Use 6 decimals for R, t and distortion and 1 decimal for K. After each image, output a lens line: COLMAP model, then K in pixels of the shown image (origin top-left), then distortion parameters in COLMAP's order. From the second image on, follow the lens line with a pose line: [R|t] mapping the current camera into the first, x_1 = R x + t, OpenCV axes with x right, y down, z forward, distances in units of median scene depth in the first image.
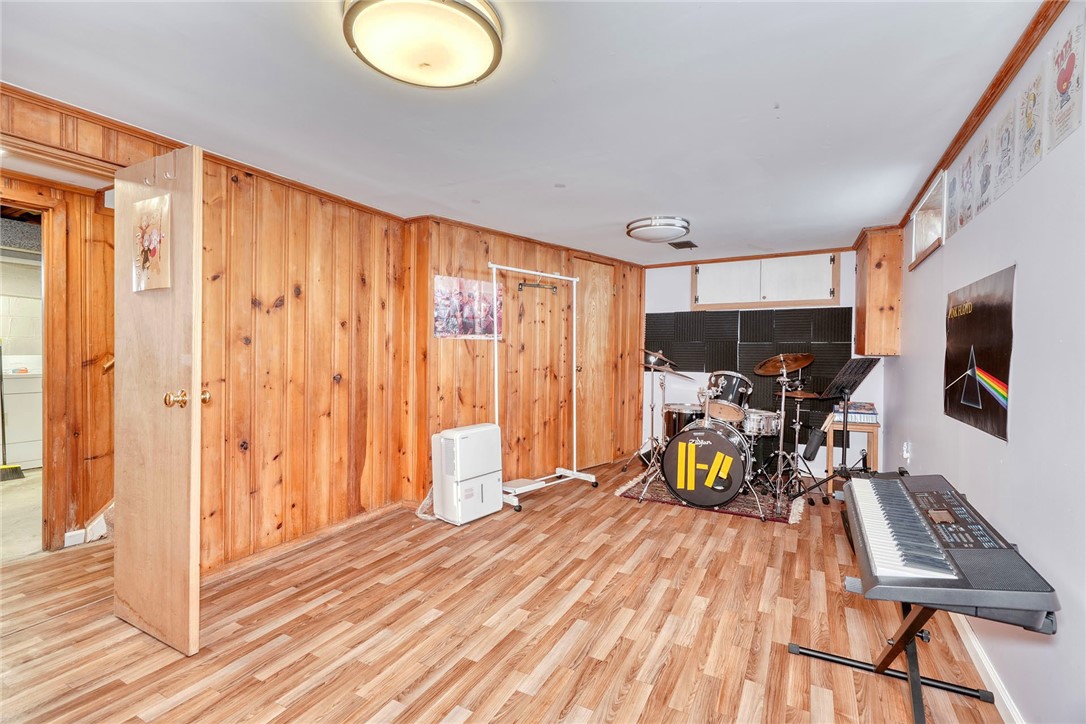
lens RADIAL K [[497.9, 0, 542.0], [0, 497.9, 361.5], [0, 0, 1]] dist [-0.004354, 0.001302]
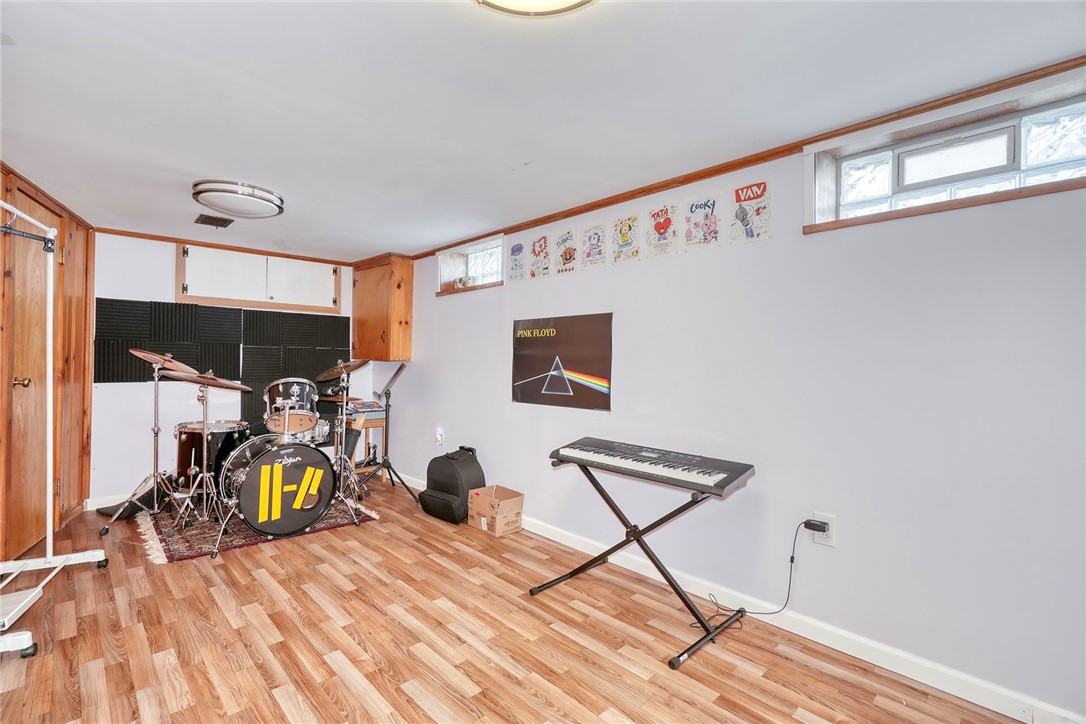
lens RADIAL K [[497.9, 0, 544.0], [0, 497.9, 359.2], [0, 0, 1]] dist [-0.004354, 0.001302]
pose [[0.296020, 0.004970, 0.955169, -0.381667], [0.005874, 0.999958, -0.007024, -0.006059], [-0.955164, 0.007690, 0.295978, 0.315960]]
